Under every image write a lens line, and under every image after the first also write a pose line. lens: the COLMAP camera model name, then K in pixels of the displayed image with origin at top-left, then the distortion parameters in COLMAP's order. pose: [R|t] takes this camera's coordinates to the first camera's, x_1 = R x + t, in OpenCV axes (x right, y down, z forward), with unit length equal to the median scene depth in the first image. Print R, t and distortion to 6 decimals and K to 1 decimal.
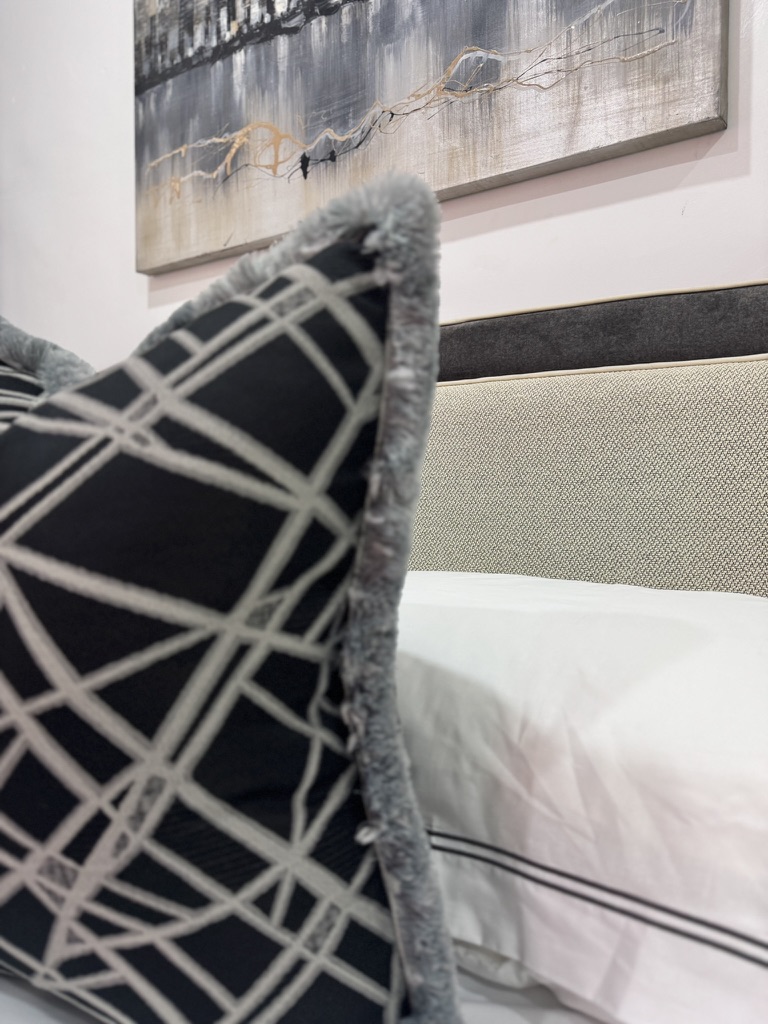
lens RADIAL K [[733.1, 0, 384.0], [0, 733.1, 512.0], [0, 0, 1]] dist [0.028310, -0.031347]
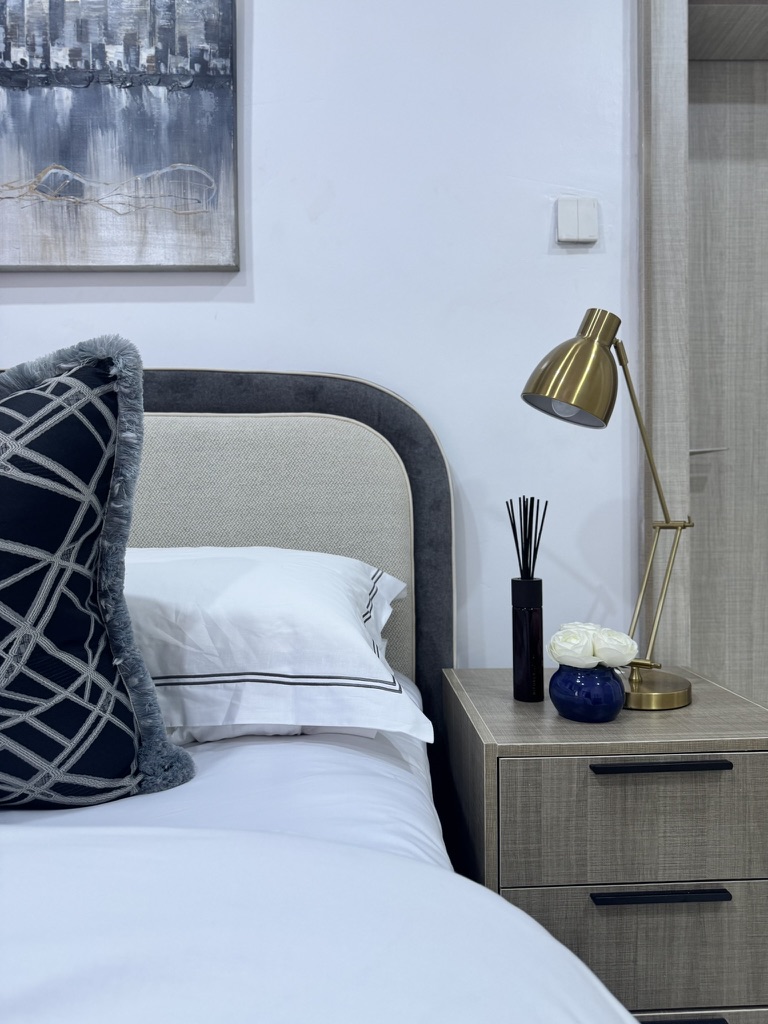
lens RADIAL K [[728.3, 0, 384.0], [0, 728.3, 512.0], [0, 0, 1]] dist [0.155824, -0.328346]
pose [[0.790706, -0.033611, 0.611273, -0.629071], [0.042301, 0.999105, 0.000218, 0.053537], [-0.610733, 0.025685, 0.791420, -0.995441]]
